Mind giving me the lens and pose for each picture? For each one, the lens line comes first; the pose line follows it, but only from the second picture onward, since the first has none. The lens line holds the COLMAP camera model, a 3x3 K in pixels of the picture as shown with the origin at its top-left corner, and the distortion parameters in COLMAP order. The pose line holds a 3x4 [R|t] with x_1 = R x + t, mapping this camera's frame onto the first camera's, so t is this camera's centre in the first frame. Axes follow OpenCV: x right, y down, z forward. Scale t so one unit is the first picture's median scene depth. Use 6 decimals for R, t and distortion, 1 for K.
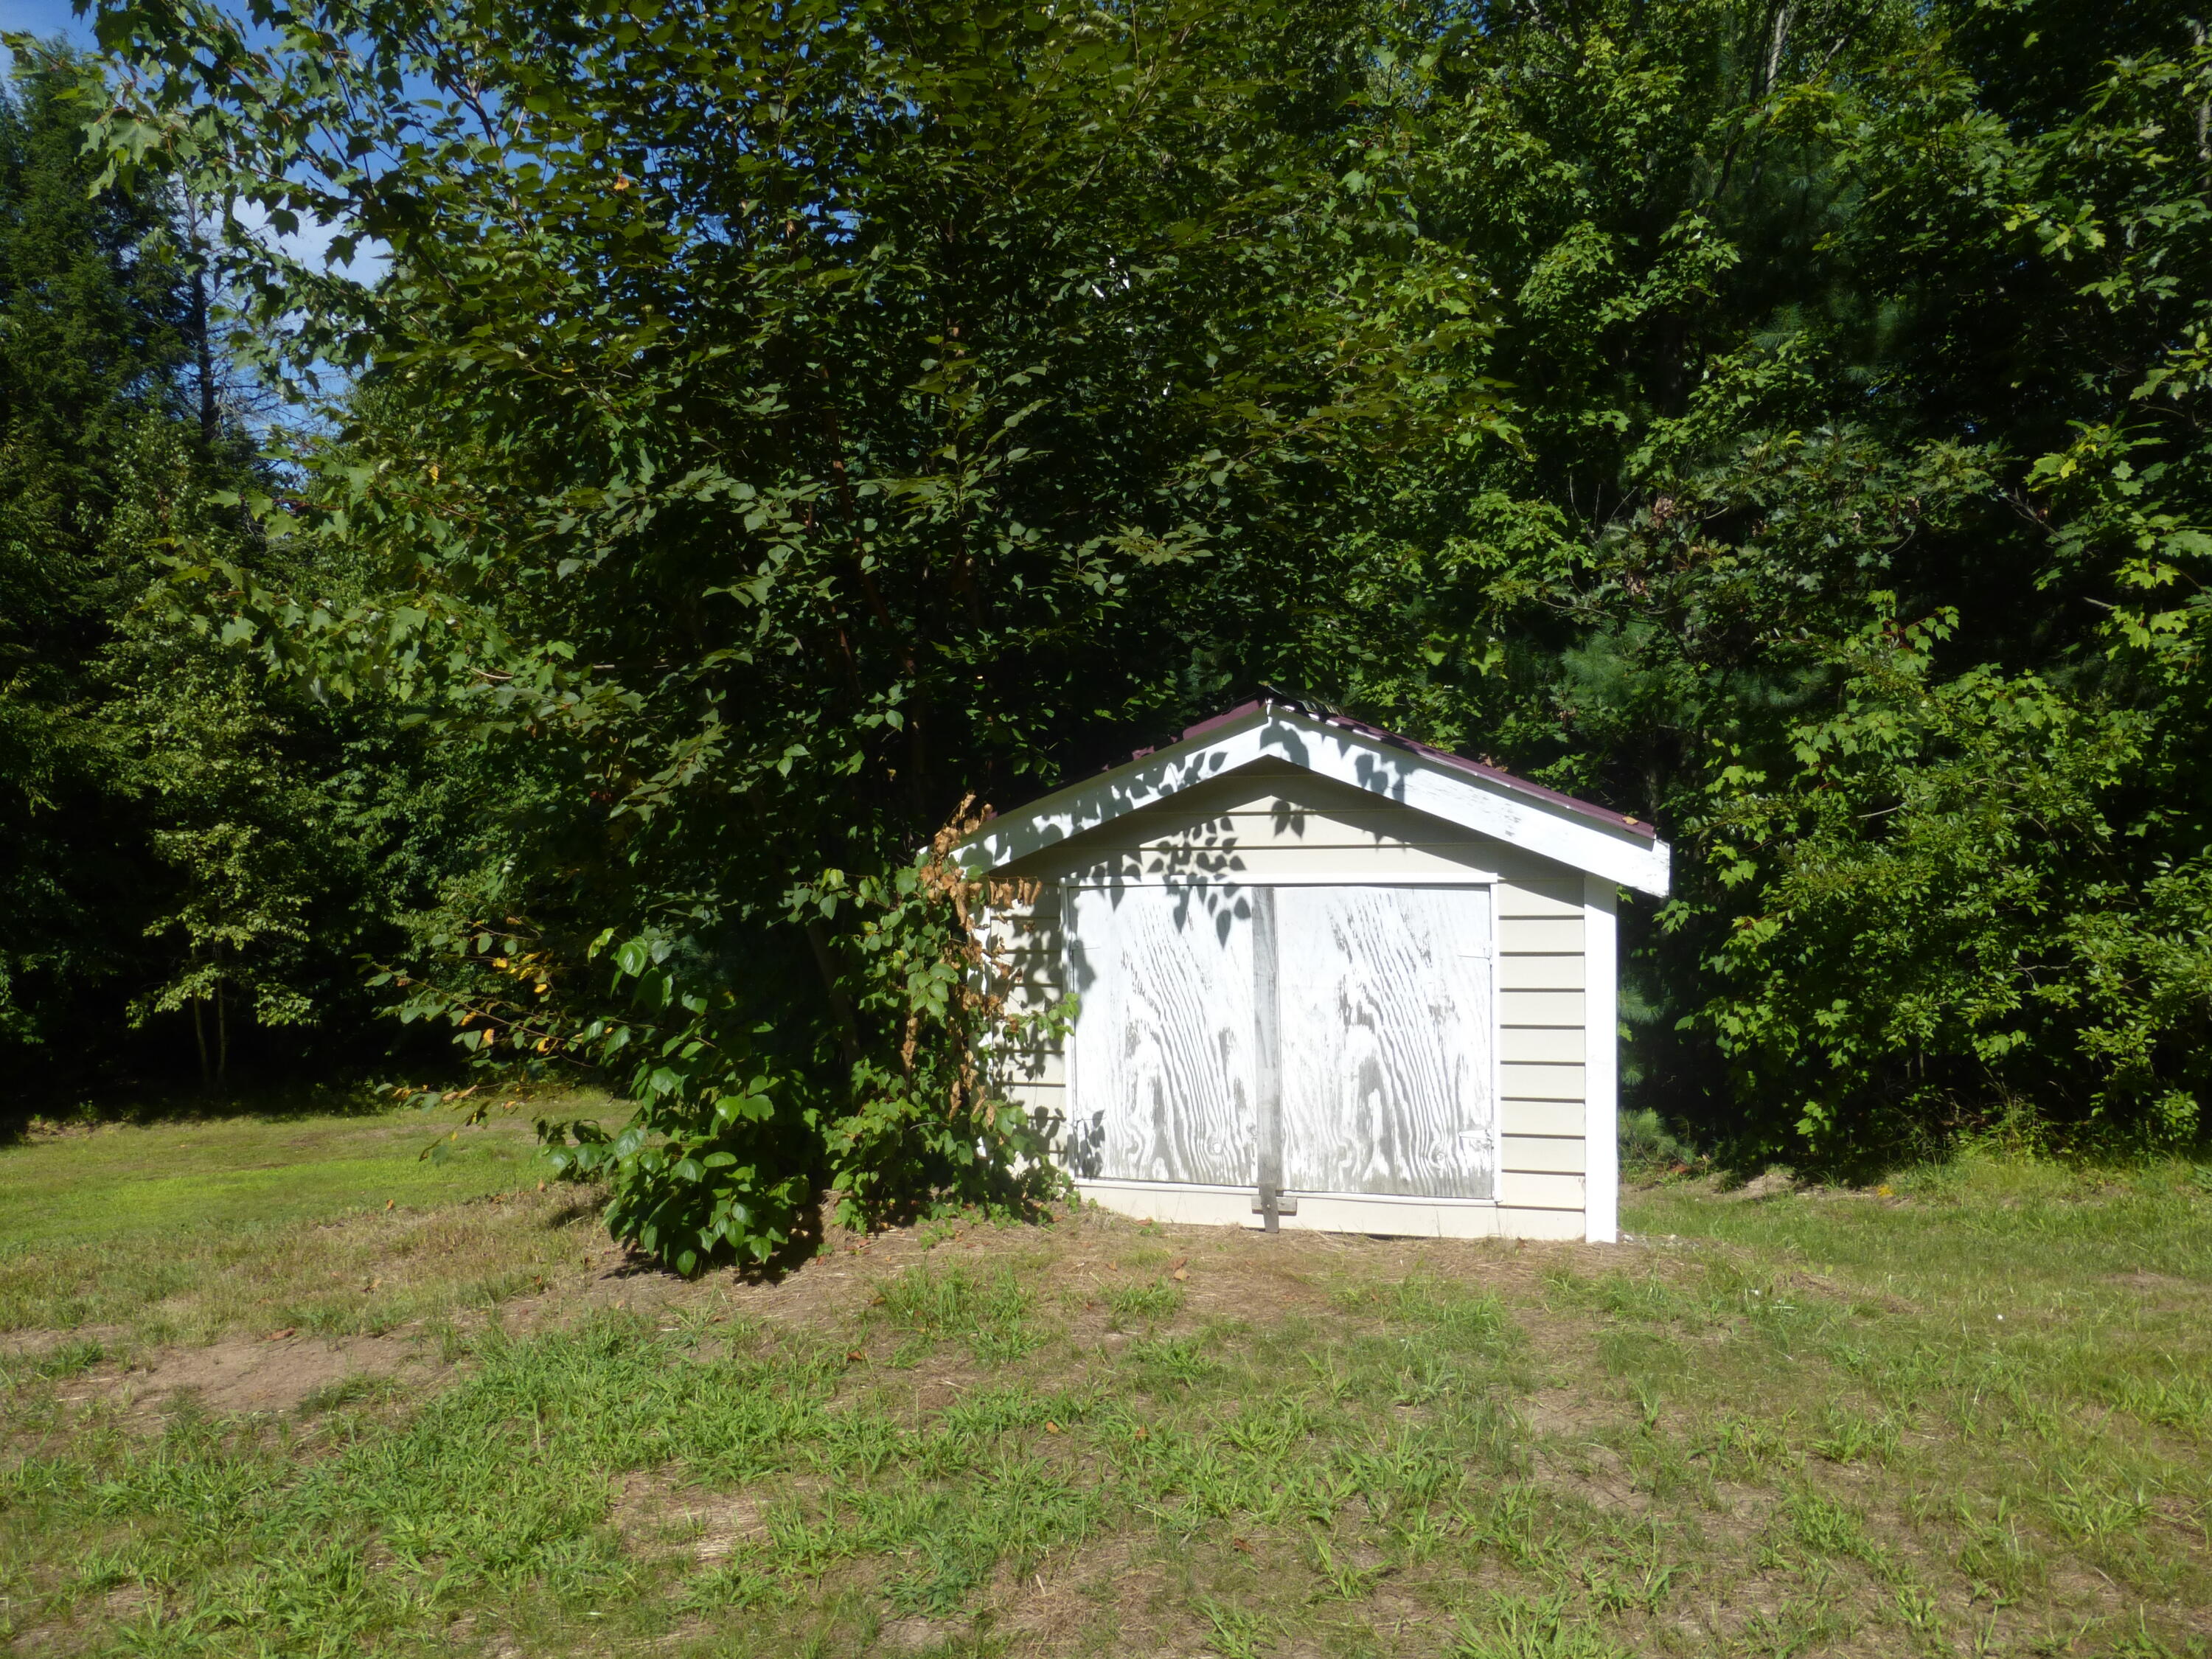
lens RADIAL K [[1548.7, 0, 1108.4], [0, 1548.7, 827.7], [0, 0, 1]] dist [-0.016317, -0.004090]
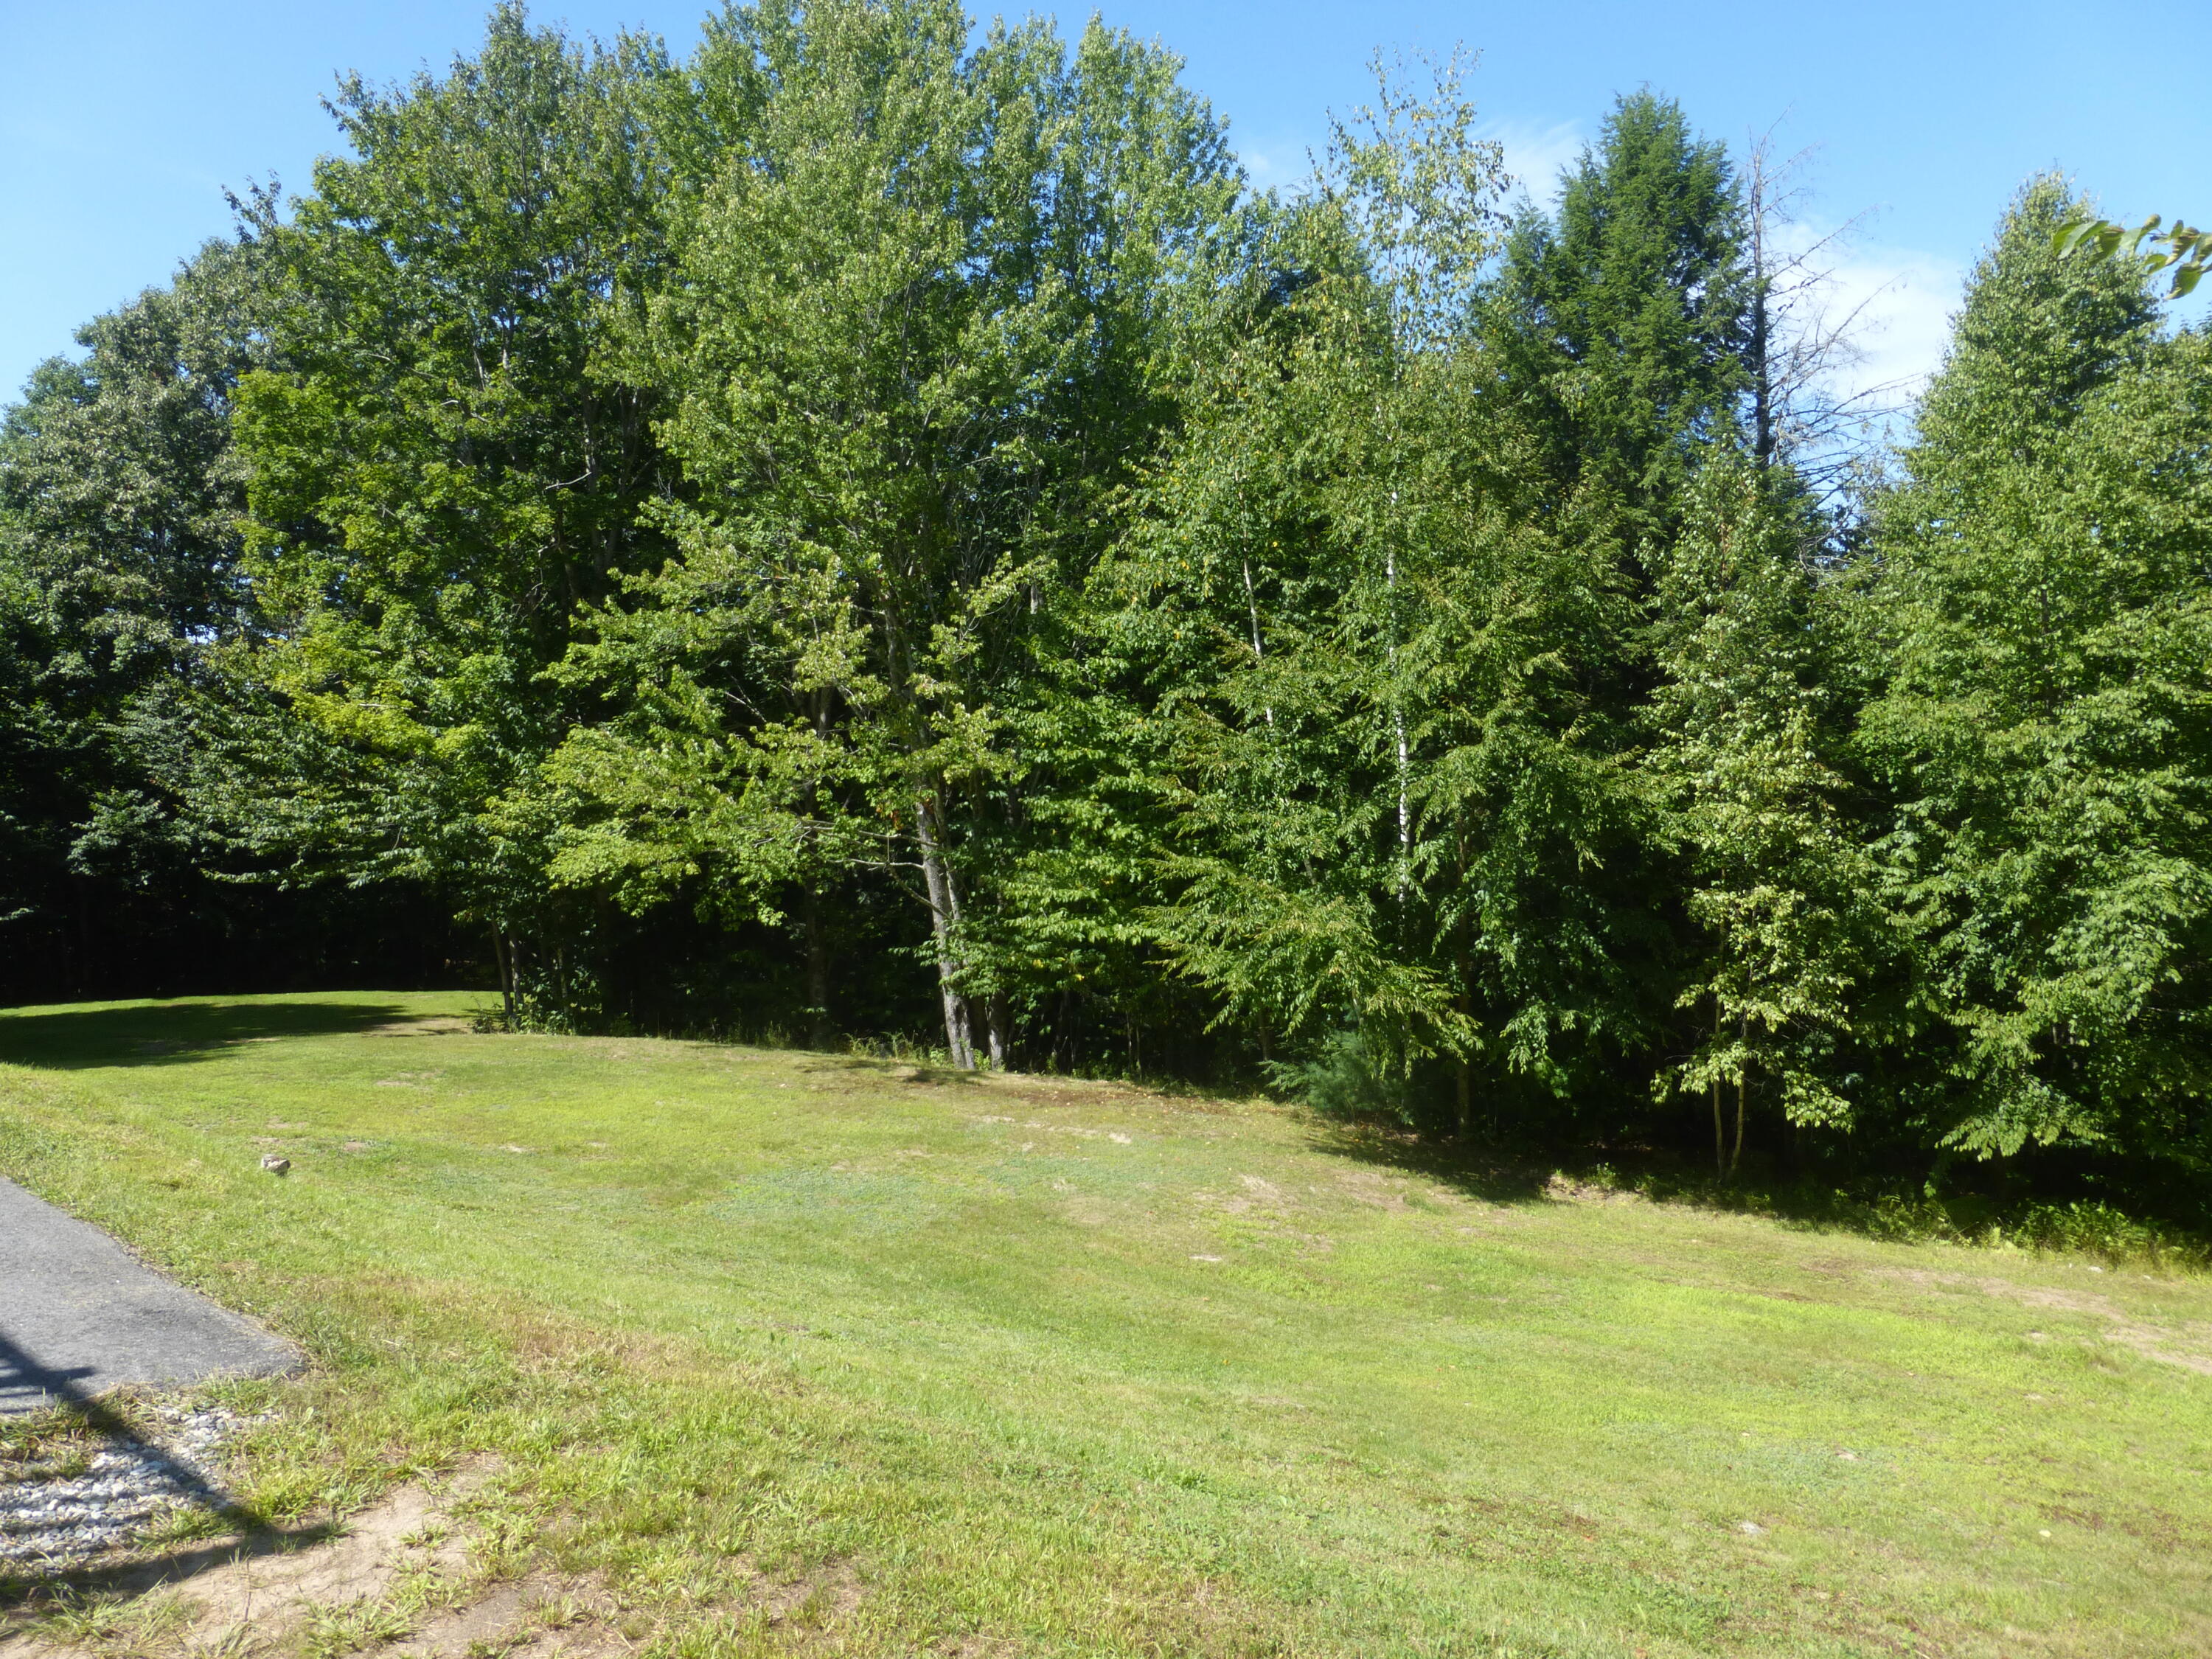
lens RADIAL K [[1548.7, 0, 1108.4], [0, 1548.7, 827.7], [0, 0, 1]] dist [-0.016317, -0.004090]
pose [[0.622270, 0.037788, -0.781890, -0.114876], [-0.069329, 0.997570, -0.006965, -0.003948], [0.779727, 0.058542, 0.623377, 0.148636]]
